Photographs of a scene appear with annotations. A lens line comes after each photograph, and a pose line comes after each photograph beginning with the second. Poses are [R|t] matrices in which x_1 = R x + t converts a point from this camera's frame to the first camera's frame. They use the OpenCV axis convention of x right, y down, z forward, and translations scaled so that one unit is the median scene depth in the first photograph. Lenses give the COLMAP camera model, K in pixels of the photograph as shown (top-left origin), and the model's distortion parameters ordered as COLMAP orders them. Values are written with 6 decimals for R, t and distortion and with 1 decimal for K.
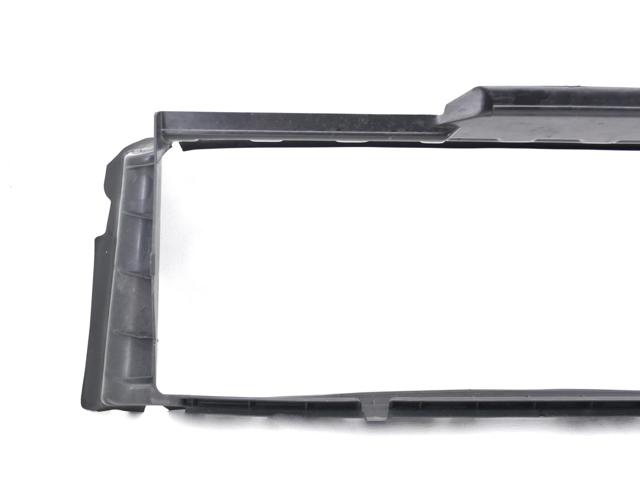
lens RADIAL K [[527.6, 0, 321.0], [0, 527.6, 279.3], [0, 0, 1]] dist [0.014353, -0.001512]
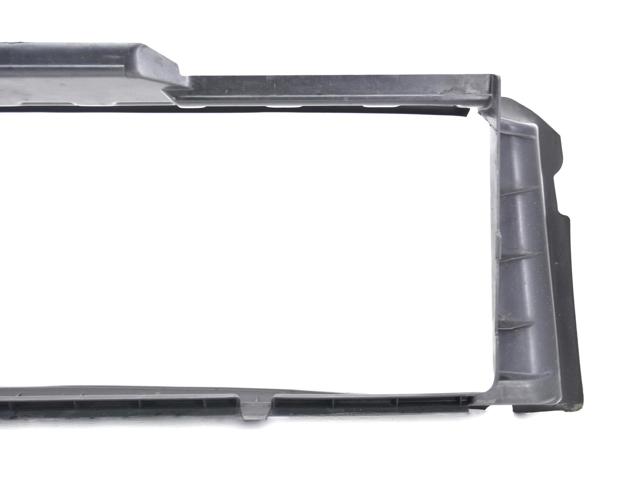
lens RADIAL K [[590.4, 0, 320.7], [0, 590.4, 242.5], [0, 0, 1]] dist [0.000381, 0.000000]
pose [[0.999856, -0.013898, -0.009705, 0.926610], [0.013610, 0.999481, -0.029185, 0.004557], [0.010106, 0.029049, 0.999527, 0.025762]]
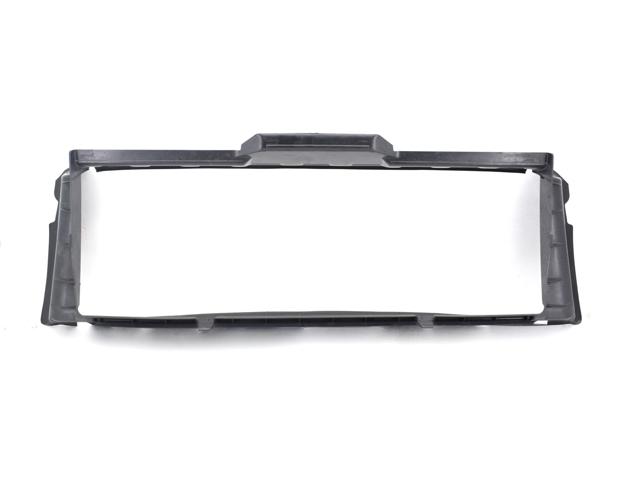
lens RADIAL K [[310.3, 0, 317.4], [0, 310.3, 239.3], [0, 0, 1]] dist [-0.004974, -0.000519]
pose [[0.999964, -0.007611, 0.003650, 0.449899], [0.007690, 0.999728, -0.022016, 0.000710], [-0.003482, 0.022043, 0.999751, 0.002442]]
